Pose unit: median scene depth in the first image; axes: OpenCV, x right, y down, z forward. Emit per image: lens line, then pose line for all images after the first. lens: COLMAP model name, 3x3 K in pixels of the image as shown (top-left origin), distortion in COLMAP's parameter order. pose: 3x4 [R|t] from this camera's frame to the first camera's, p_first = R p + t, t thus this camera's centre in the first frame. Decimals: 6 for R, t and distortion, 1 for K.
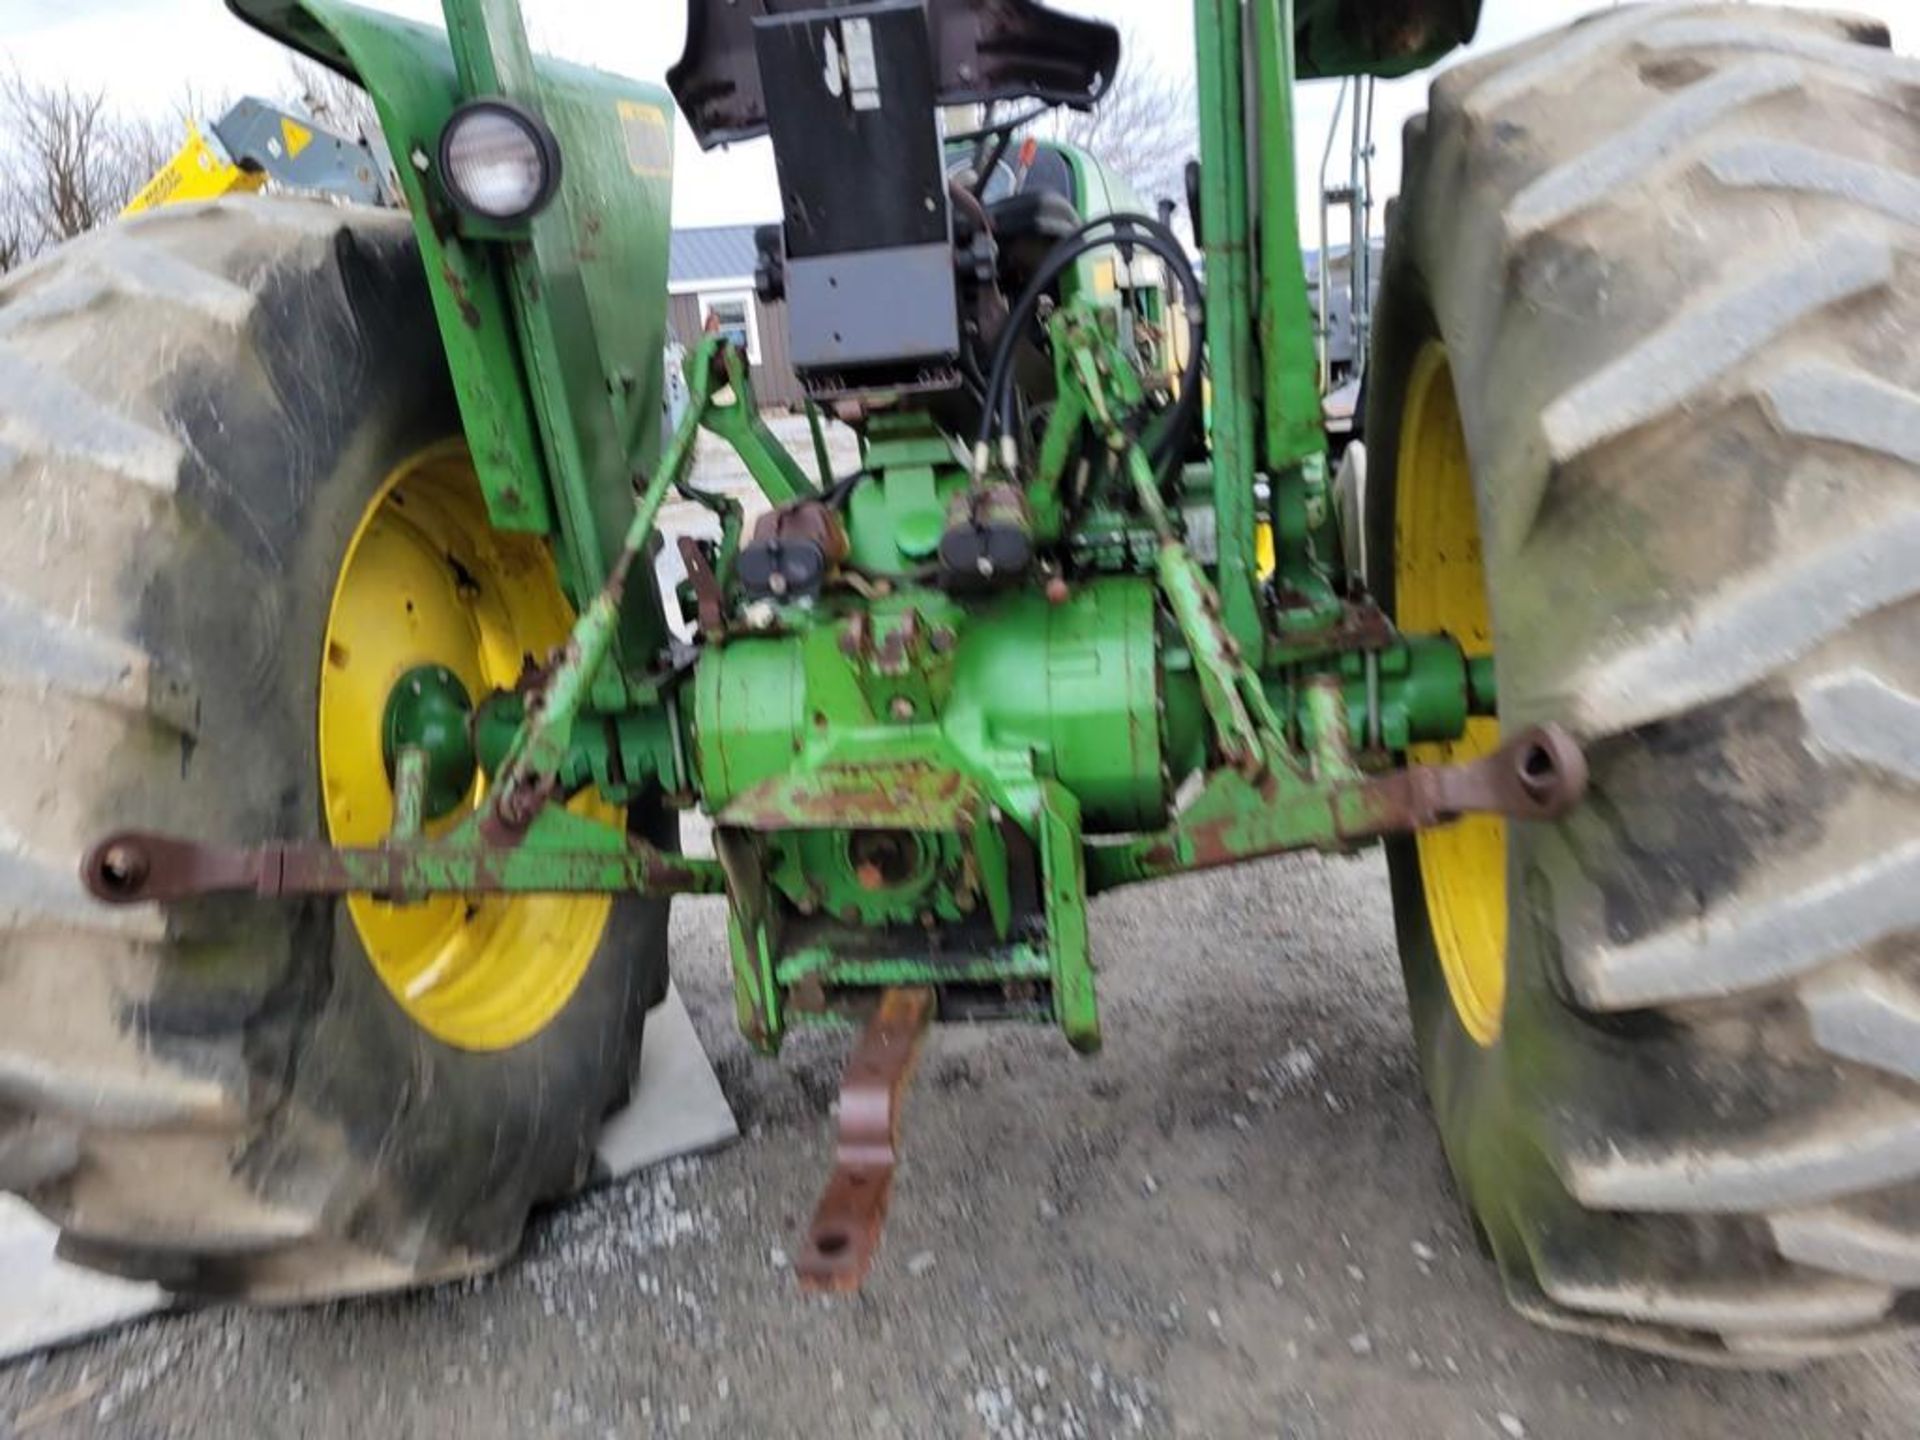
lens RADIAL K [[1413.0, 0, 902.0], [0, 1413.0, 695.0], [0, 0, 1]] dist [0.073902, -0.052771]
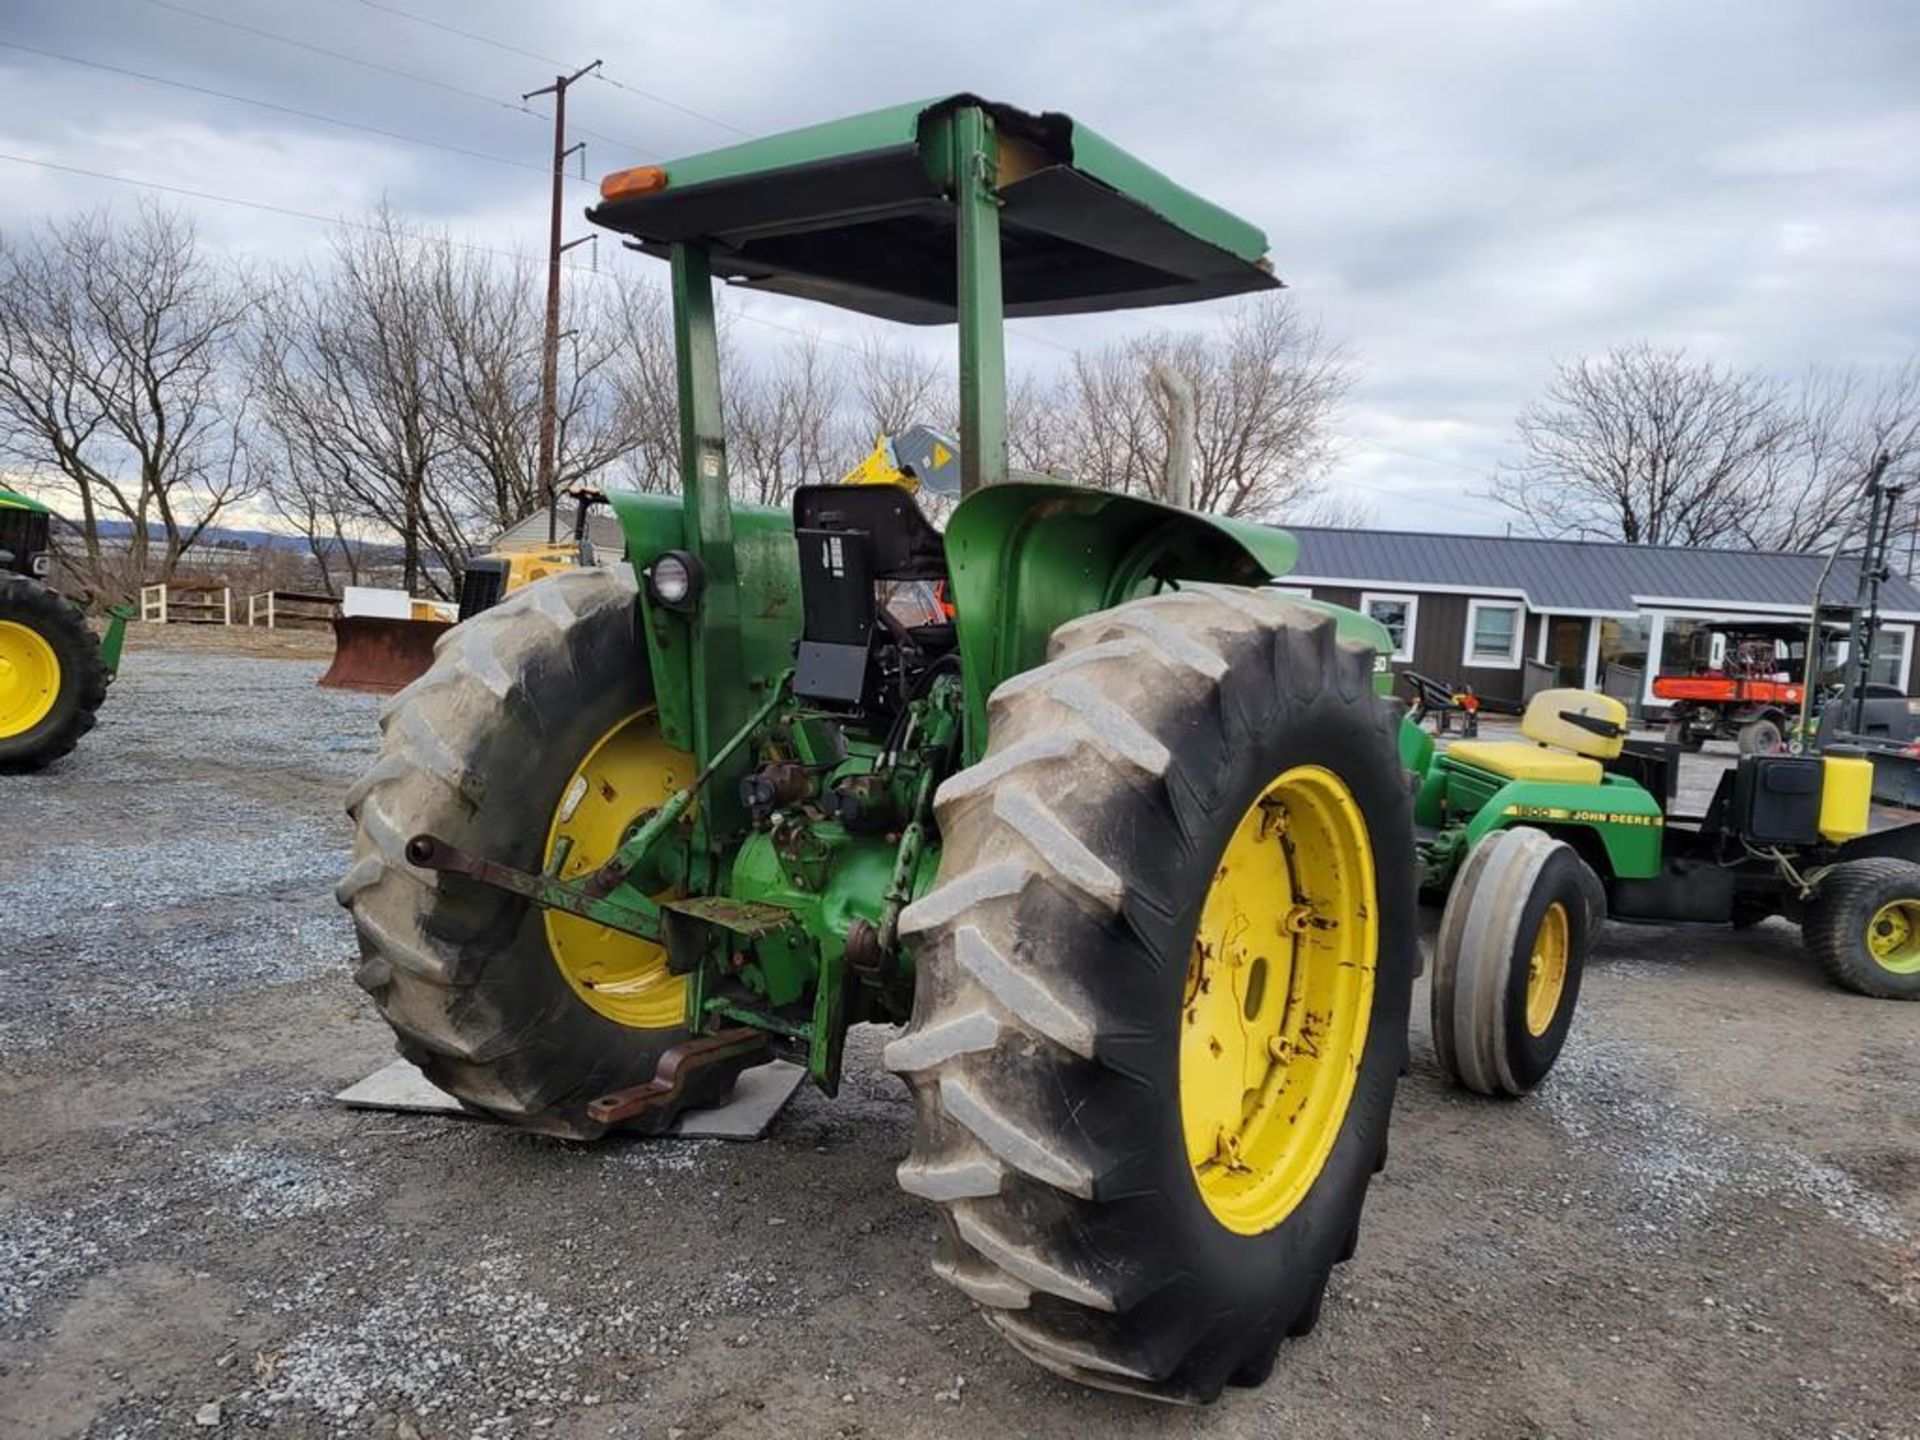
lens RADIAL K [[1462.2, 0, 960.0], [0, 1462.2, 720.0], [0, 0, 1]] dist [0.075570, -0.058207]
pose [[0.871935, 0.188814, -0.451750, 1.084403], [-0.259253, 0.960739, -0.098840, -0.062458], [0.415352, 0.203300, 0.886652, -0.696693]]
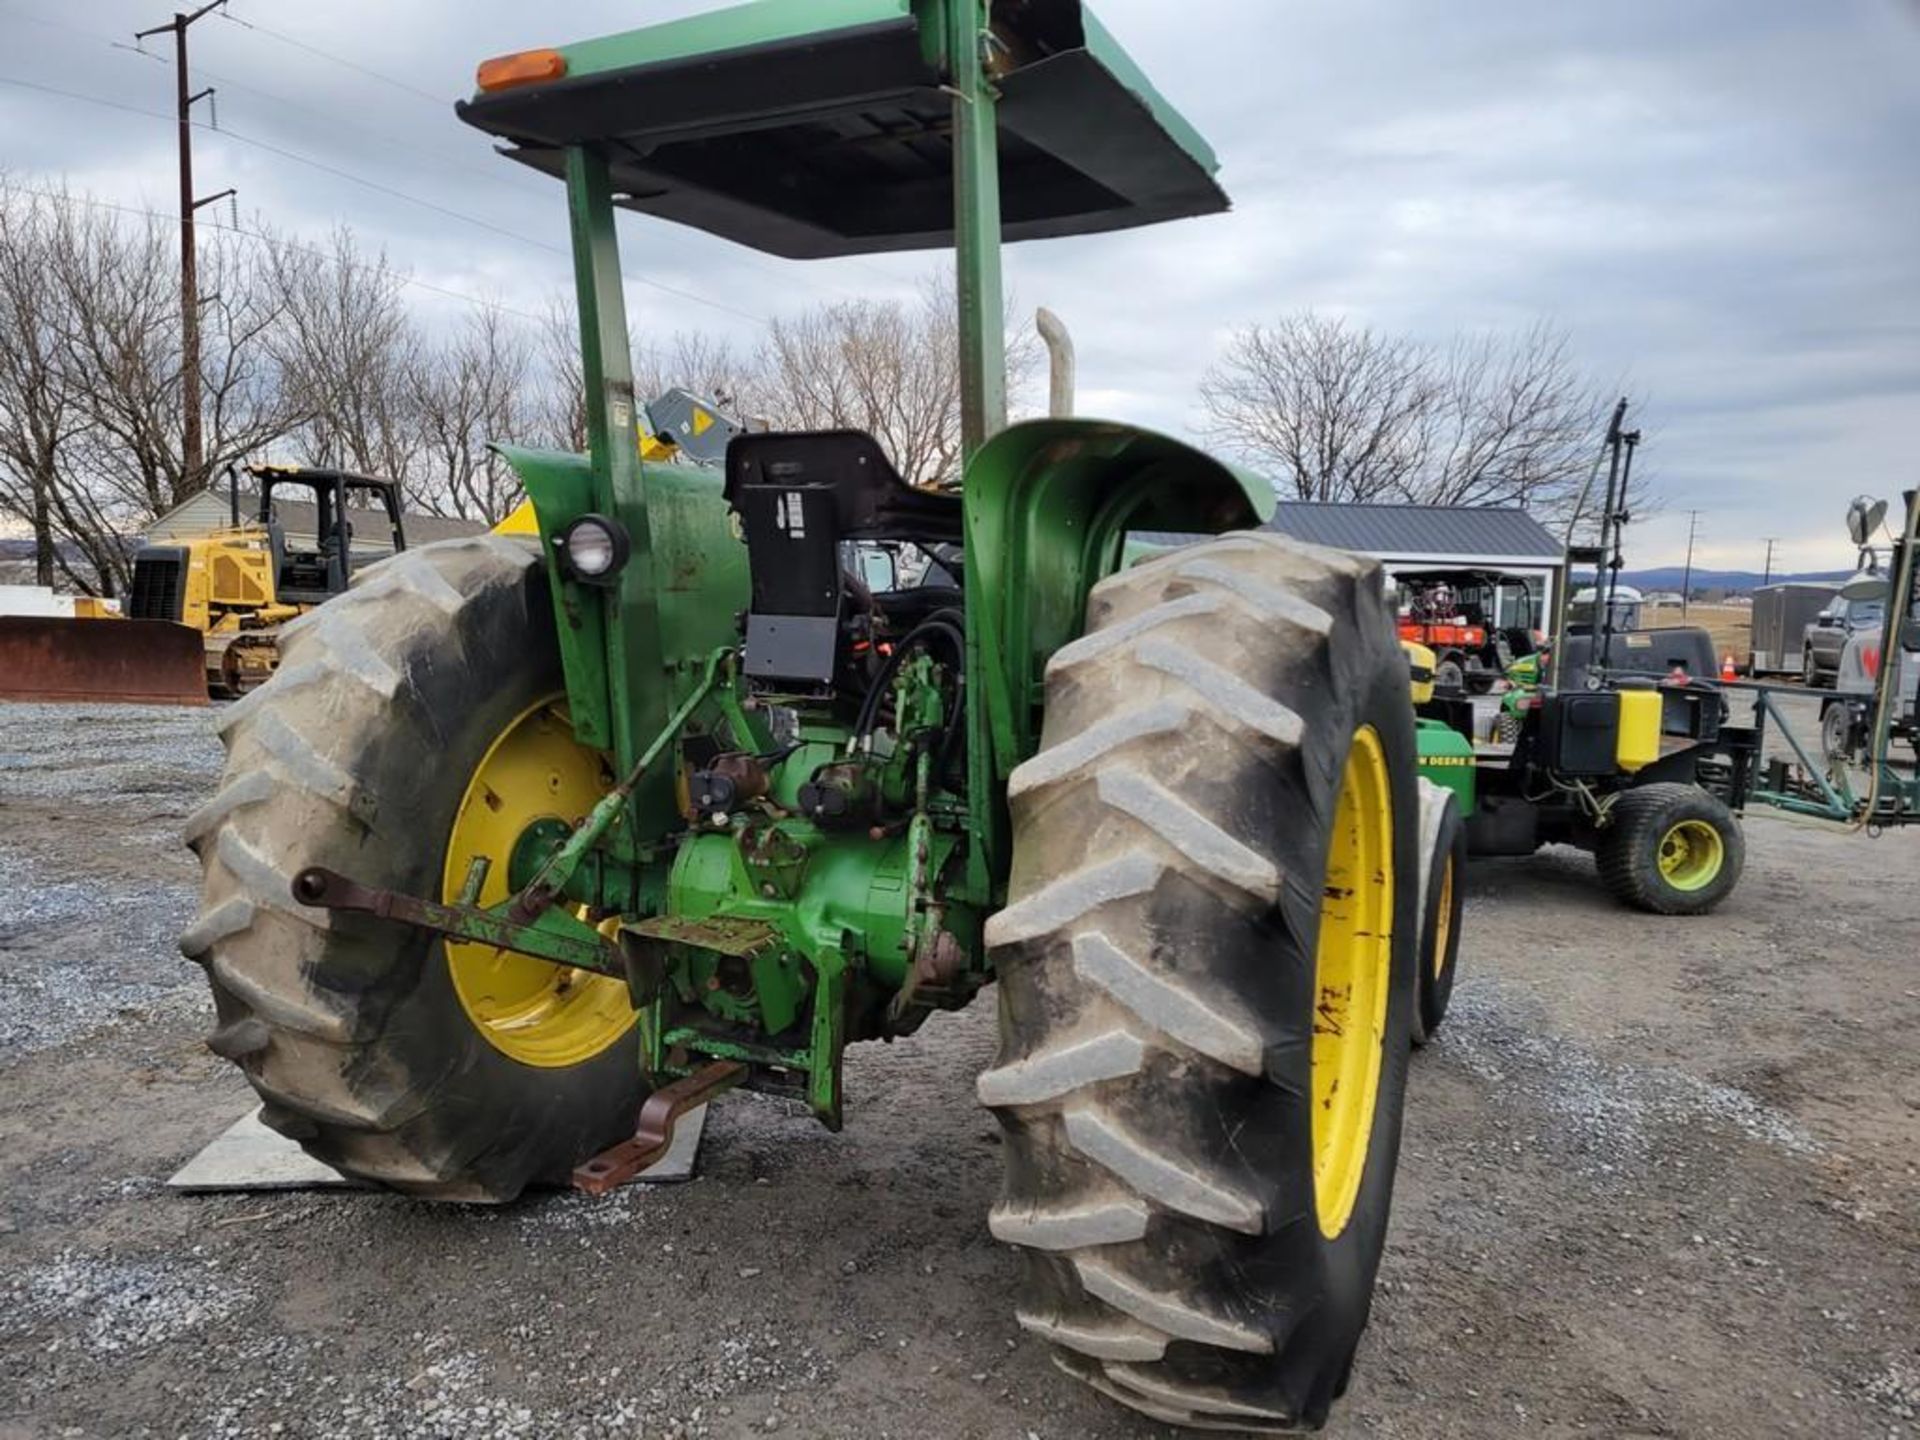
lens RADIAL K [[1441.3, 0, 899.2], [0, 1441.3, 742.6], [0, 0, 1]] dist [0.082886, -0.066344]
pose [[0.947915, 0.152096, -0.279865, 0.621641], [-0.188254, 0.976268, -0.107059, -0.005519], [0.256939, 0.154169, 0.954051, -0.600615]]
